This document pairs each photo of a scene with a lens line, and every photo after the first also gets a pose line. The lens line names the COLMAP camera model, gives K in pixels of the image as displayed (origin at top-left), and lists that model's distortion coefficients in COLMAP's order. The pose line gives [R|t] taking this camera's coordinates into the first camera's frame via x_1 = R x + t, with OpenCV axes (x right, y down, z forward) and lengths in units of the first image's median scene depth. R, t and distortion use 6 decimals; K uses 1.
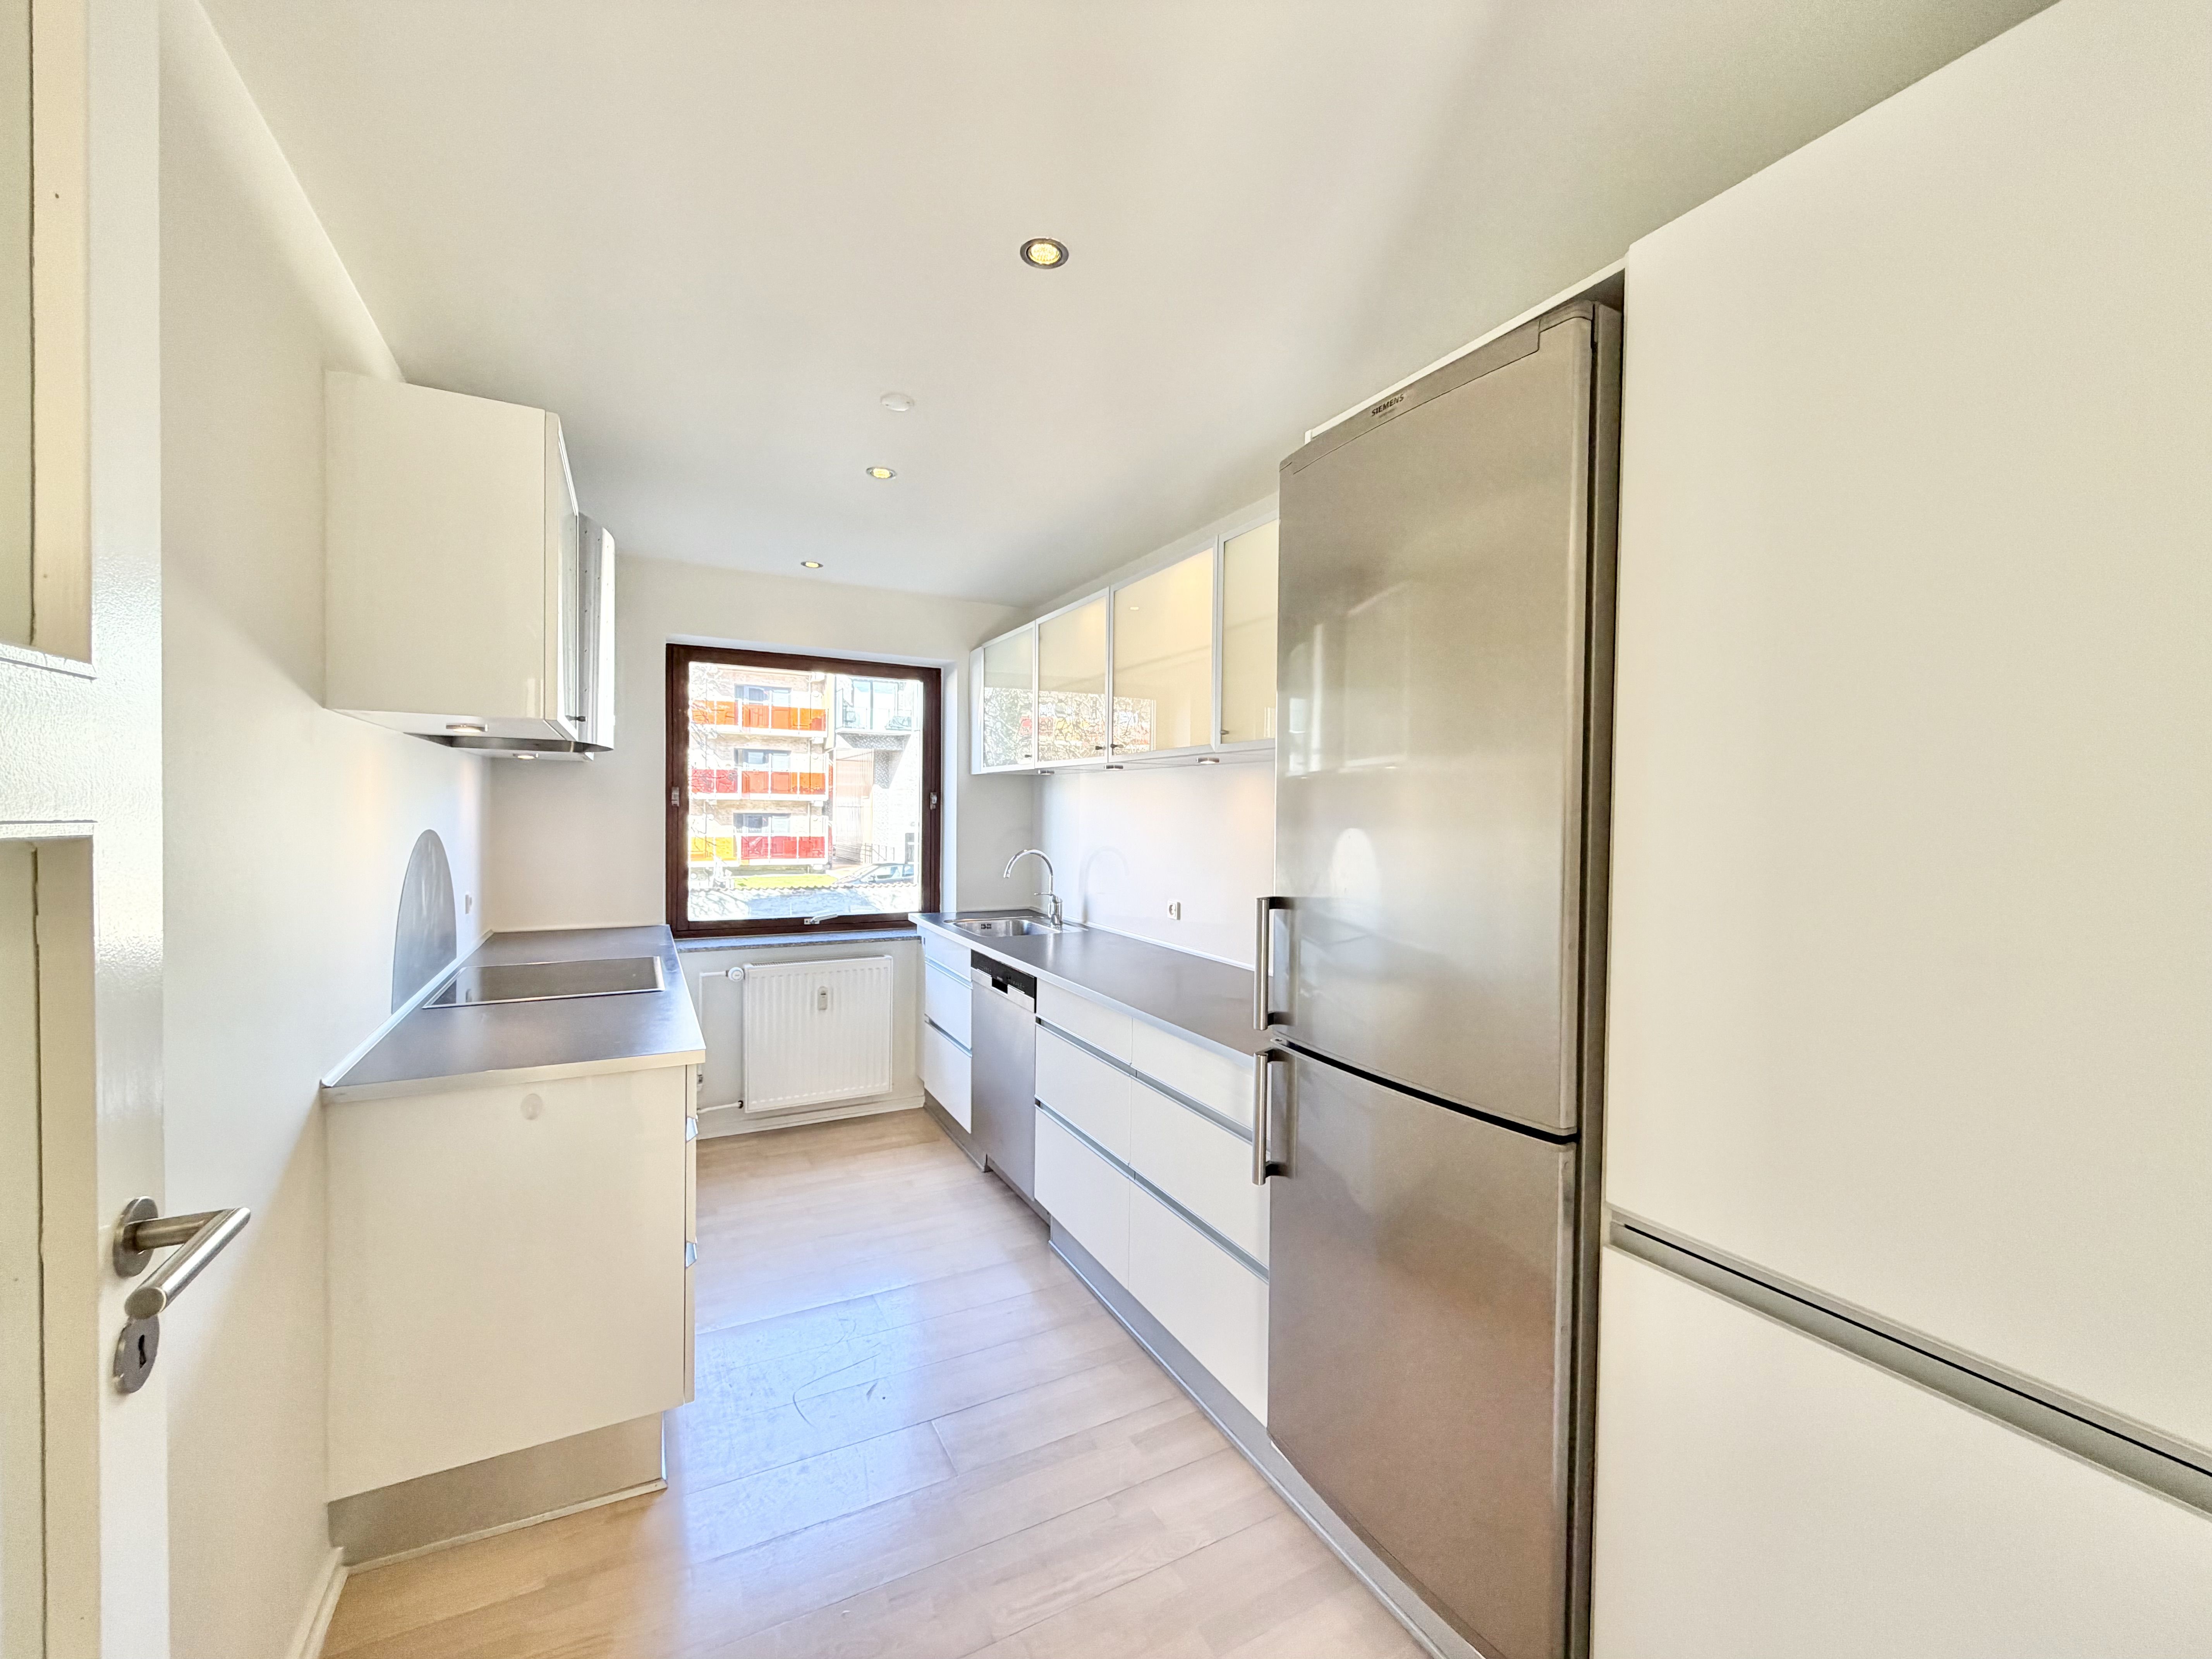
lens RADIAL K [[876.8, 0, 1106.0], [0, 876.8, 829.5], [0, 0, 1]] dist [-0.001052, -0.000423]
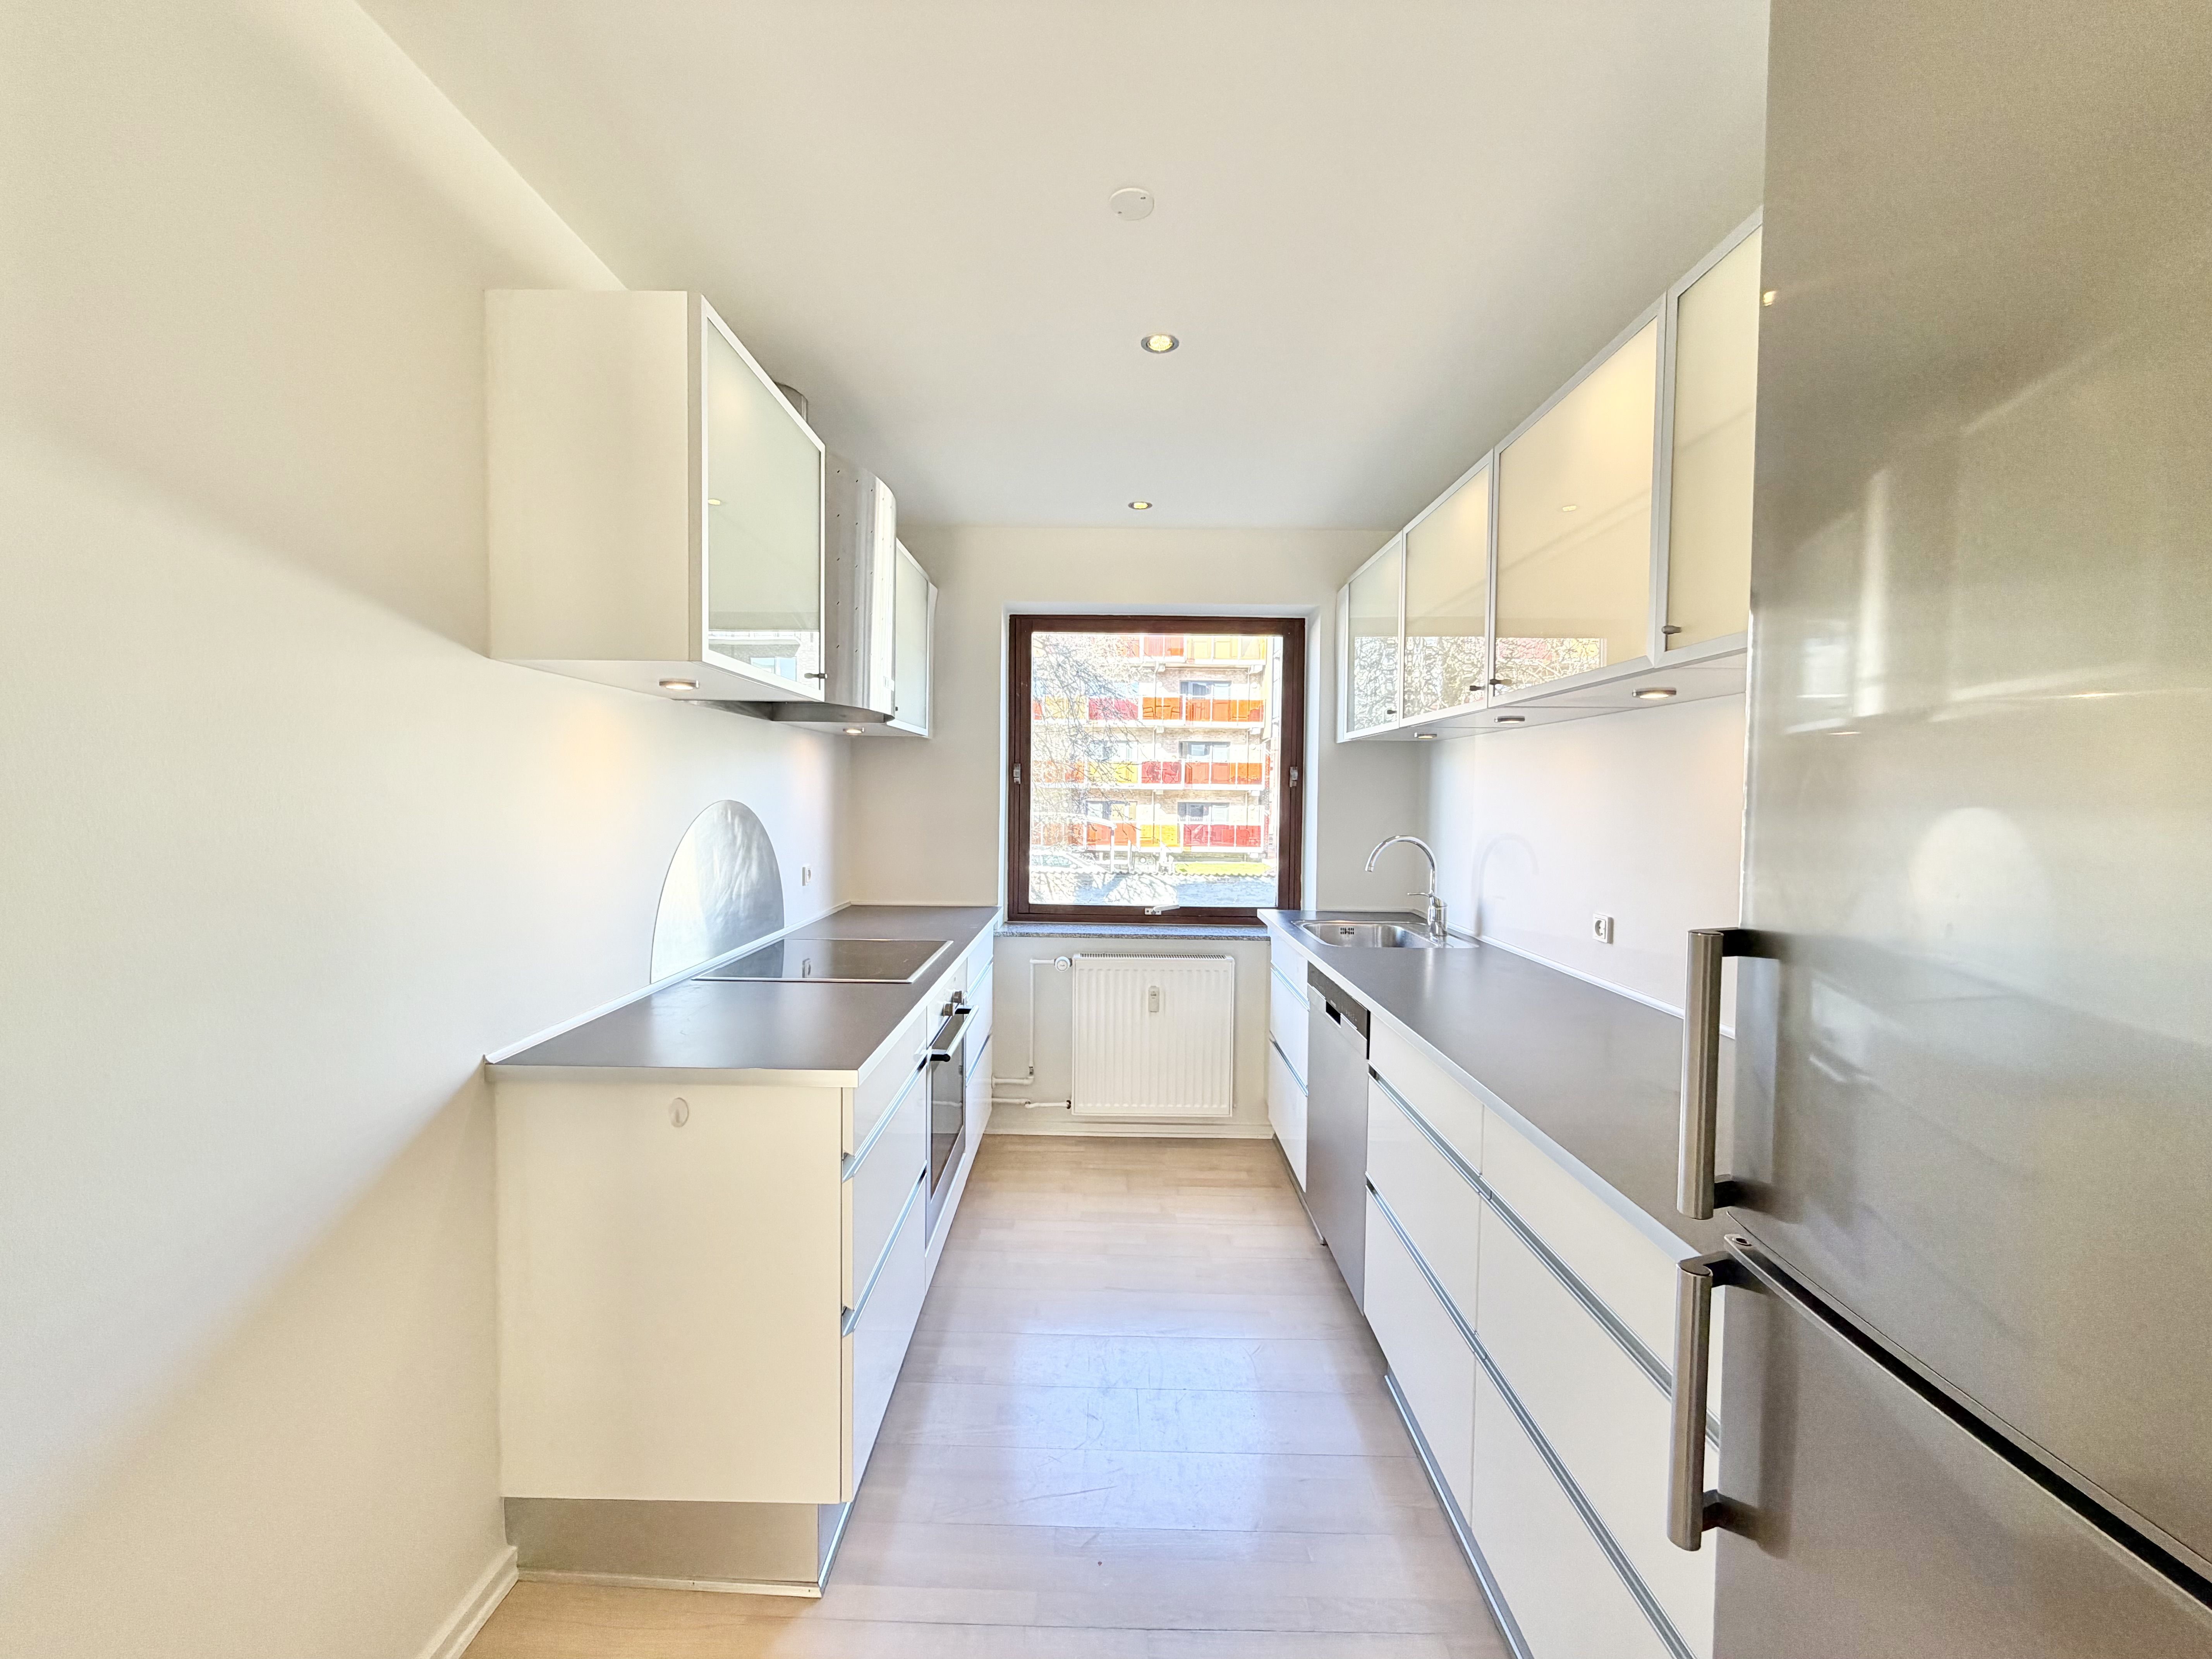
lens RADIAL K [[876.8, 0, 1106.0], [0, 876.8, 829.5], [0, 0, 1]] dist [-0.001052, -0.000423]
pose [[0.878017, 0.015429, -0.478380, 0.050902], [-0.010564, 0.999862, 0.012858, 0.009433], [0.478512, -0.006236, 0.878059, 0.186844]]
